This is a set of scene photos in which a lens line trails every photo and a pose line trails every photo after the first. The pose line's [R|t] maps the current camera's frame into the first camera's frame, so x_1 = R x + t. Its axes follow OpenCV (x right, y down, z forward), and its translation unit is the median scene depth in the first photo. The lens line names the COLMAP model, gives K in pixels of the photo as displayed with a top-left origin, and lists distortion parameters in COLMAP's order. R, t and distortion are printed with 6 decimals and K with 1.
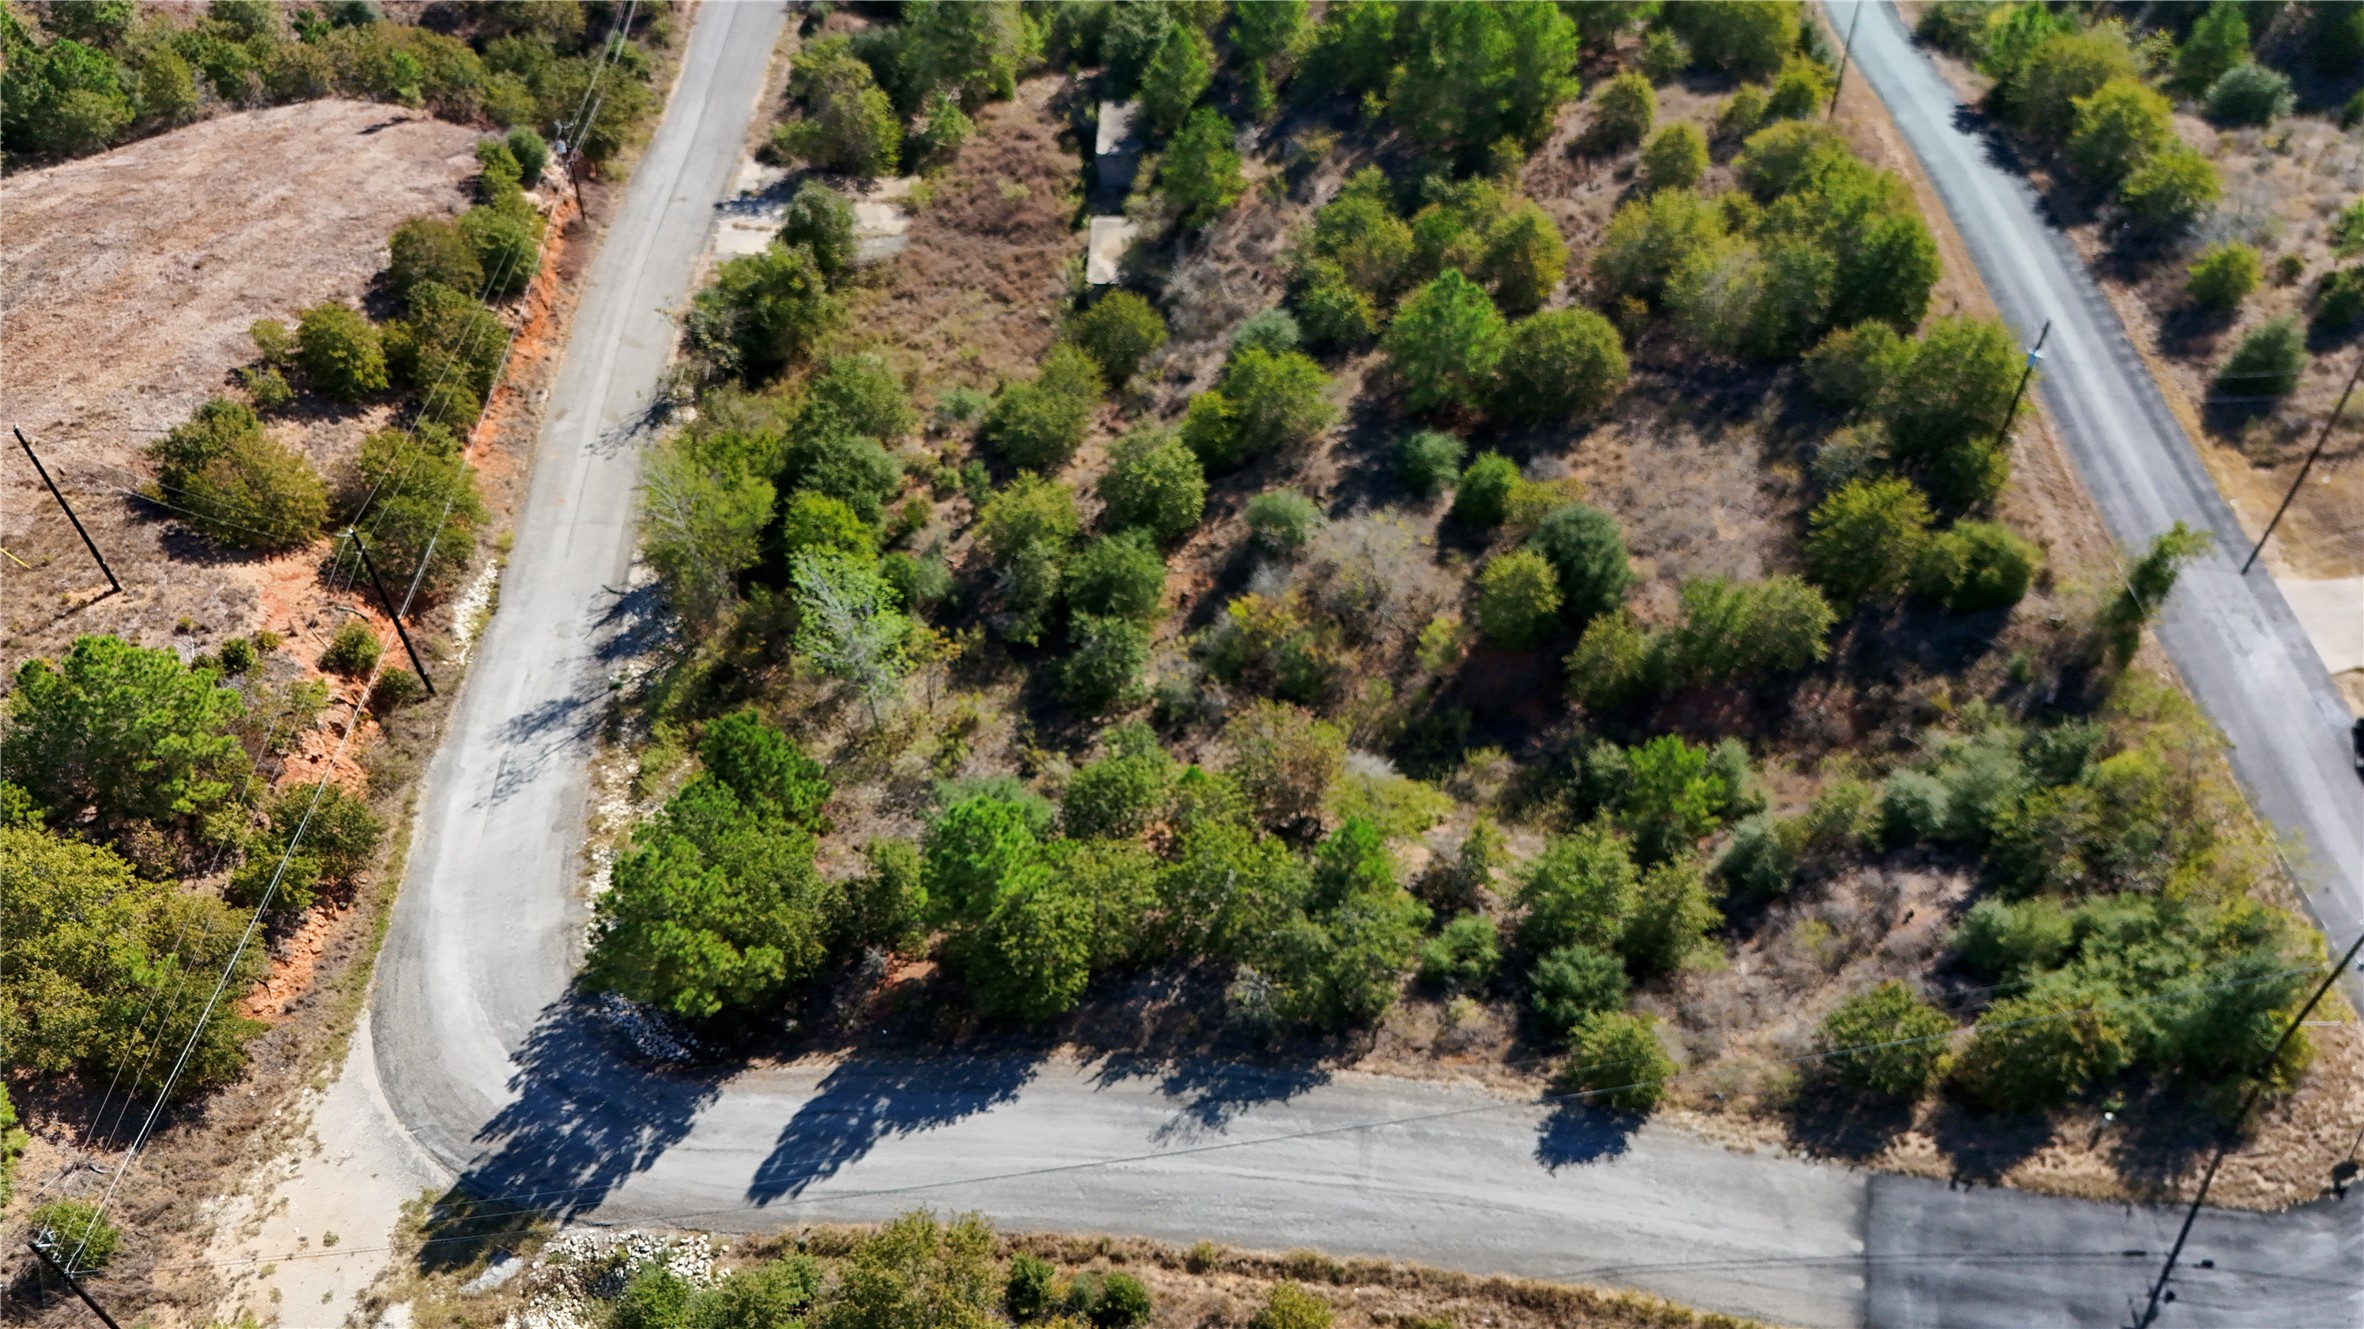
lens RADIAL K [[1749.2, 0, 1170.0], [0, 1749.2, 676.7], [0, 0, 1]] dist [0.065141, -0.069516]
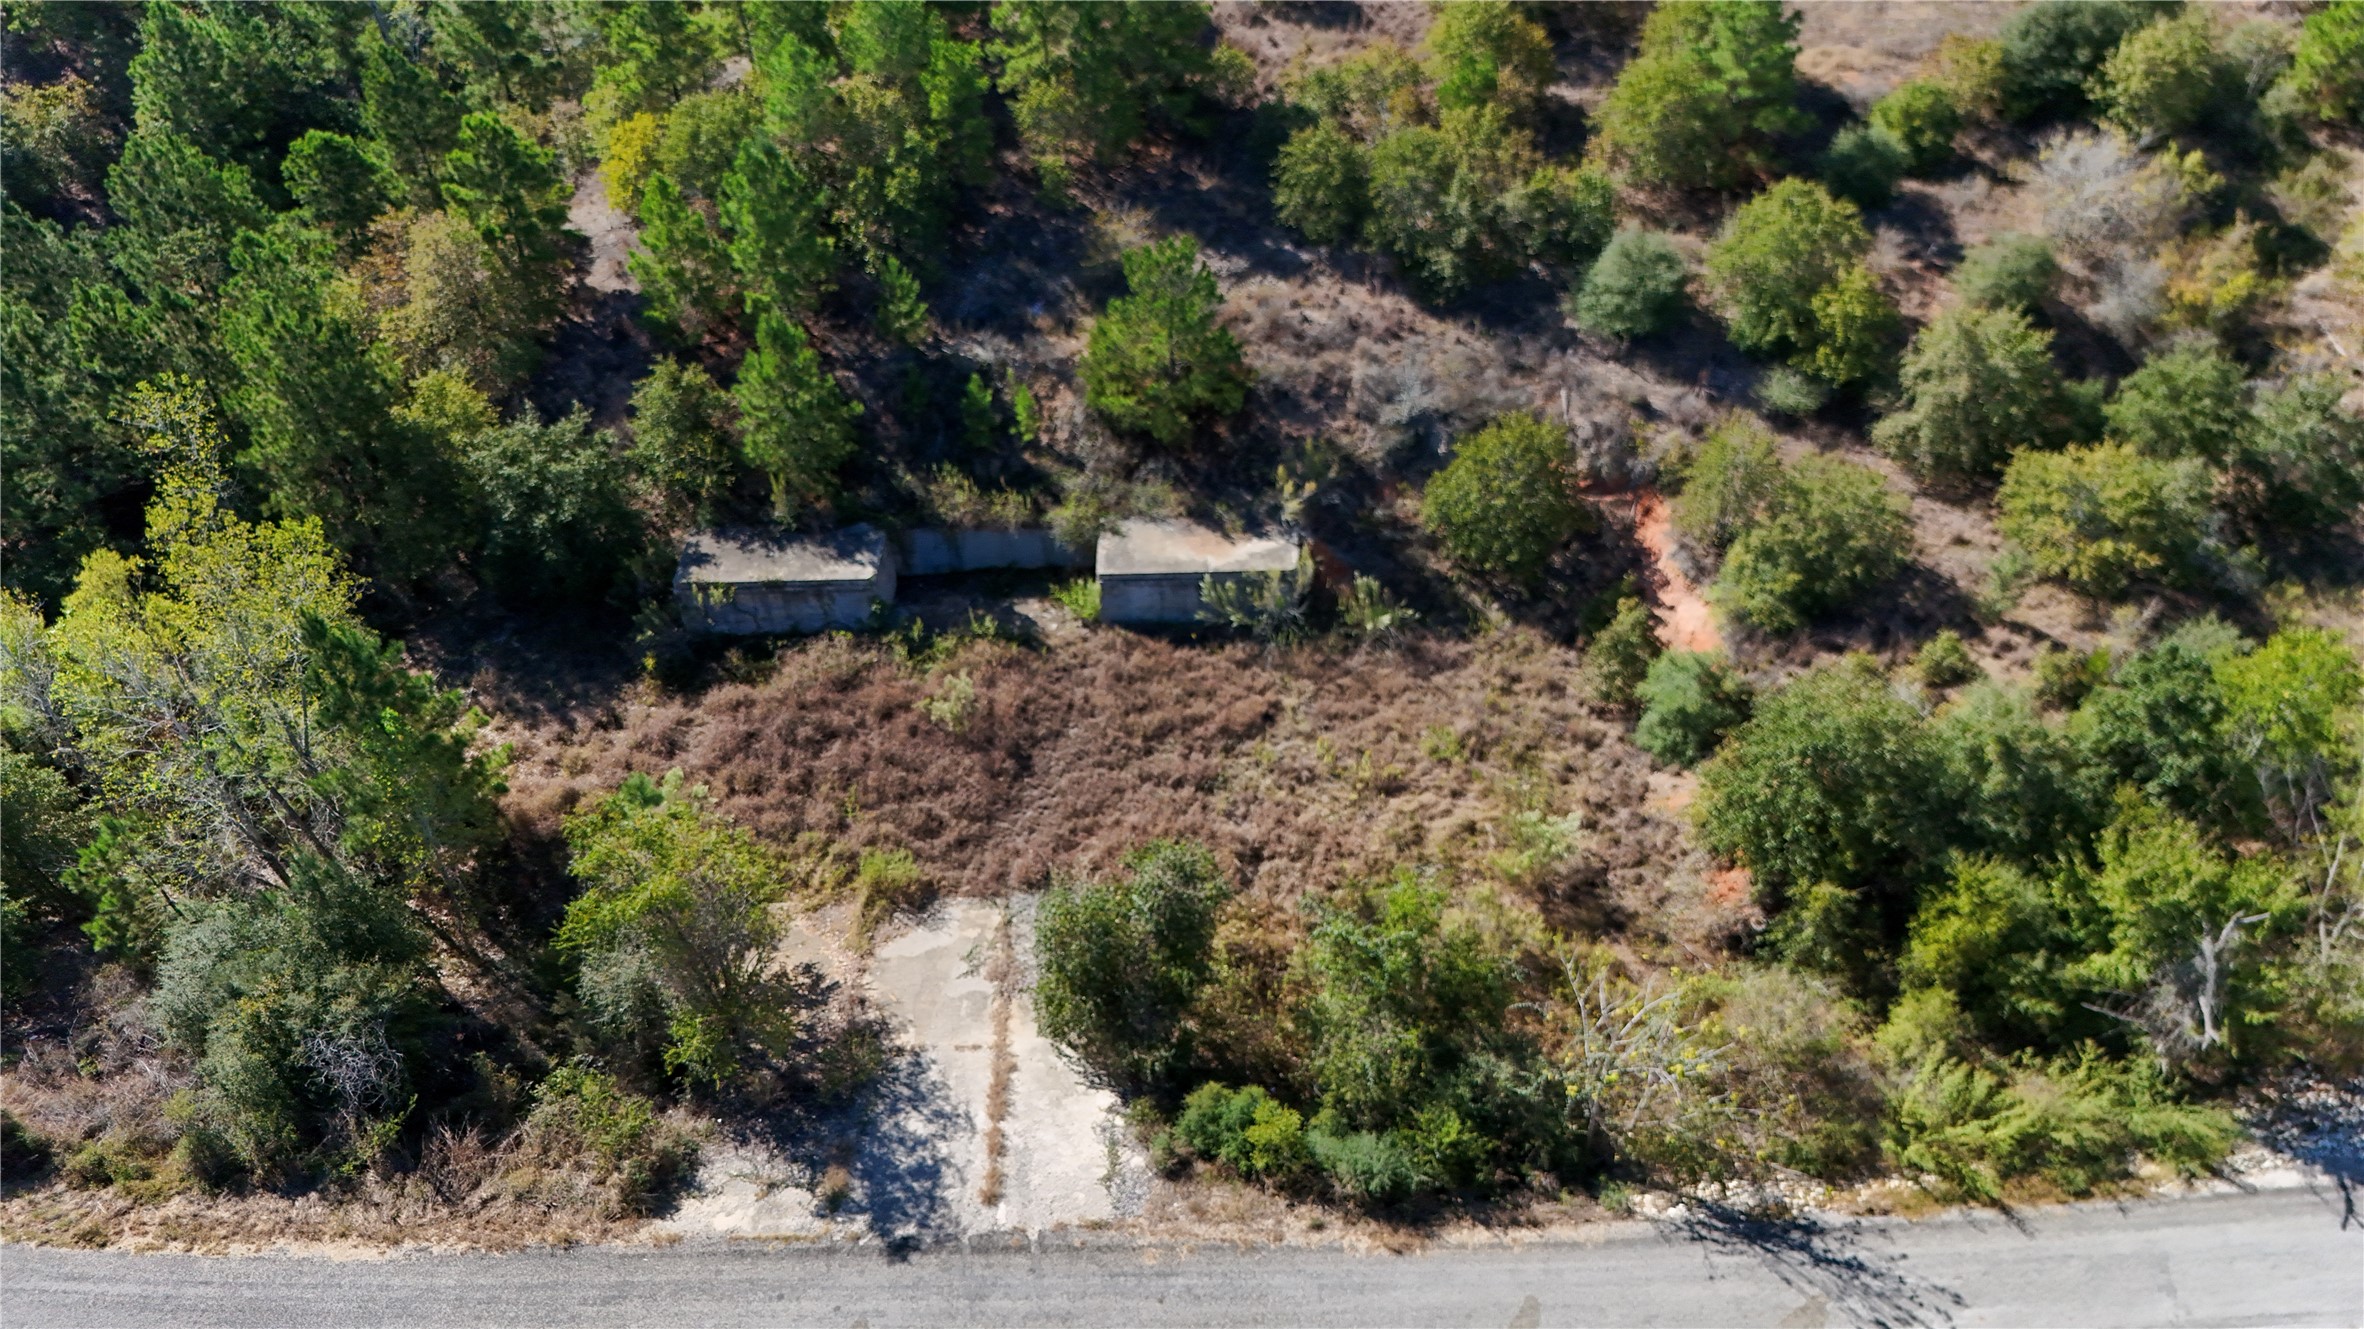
lens RADIAL K [[1749.2, 0, 1189.9], [0, 1749.2, 670.3], [0, 0, 1]] dist [0.065141, -0.069516]
pose [[-0.002715, -0.668479, 0.743726, -0.636604], [0.751799, 0.489042, 0.442307, -0.628021], [-0.659386, 0.560334, 0.501234, 0.973527]]
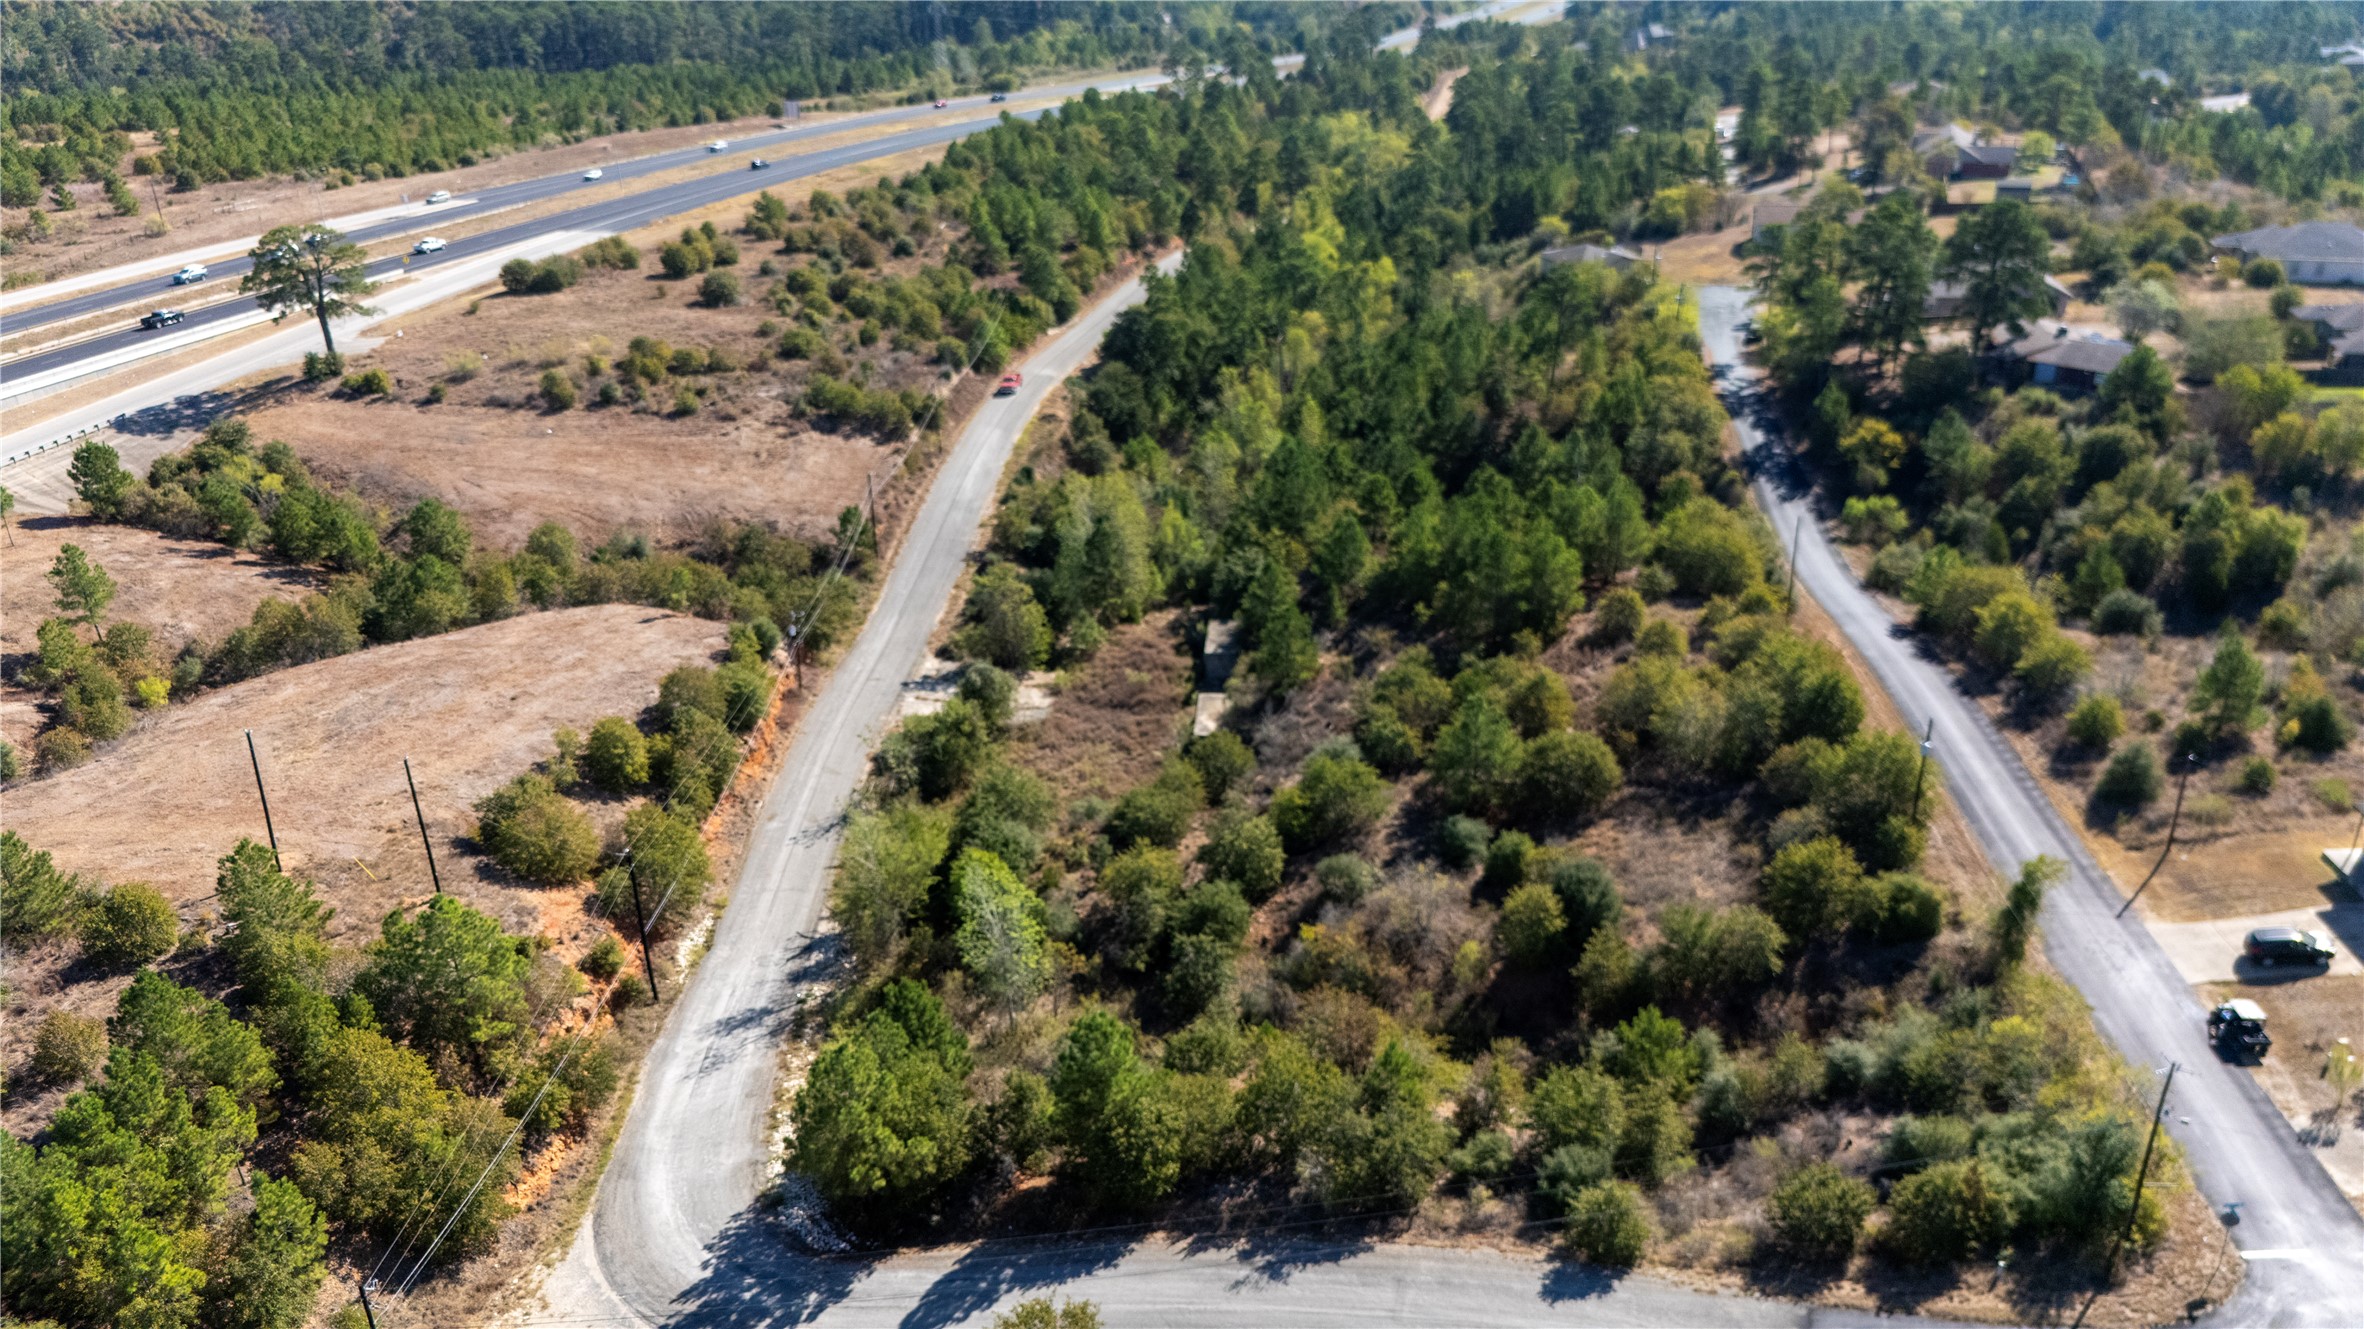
lens RADIAL K [[1749.2, 0, 1171.2], [0, 1749.2, 676.6], [0, 0, 1]] dist [0.065141, -0.069516]
pose [[0.998114, 0.022047, -0.057287, 0.008908], [-0.040950, 0.934394, -0.353879, 0.228993], [0.045727, 0.355558, 0.933535, -0.229386]]
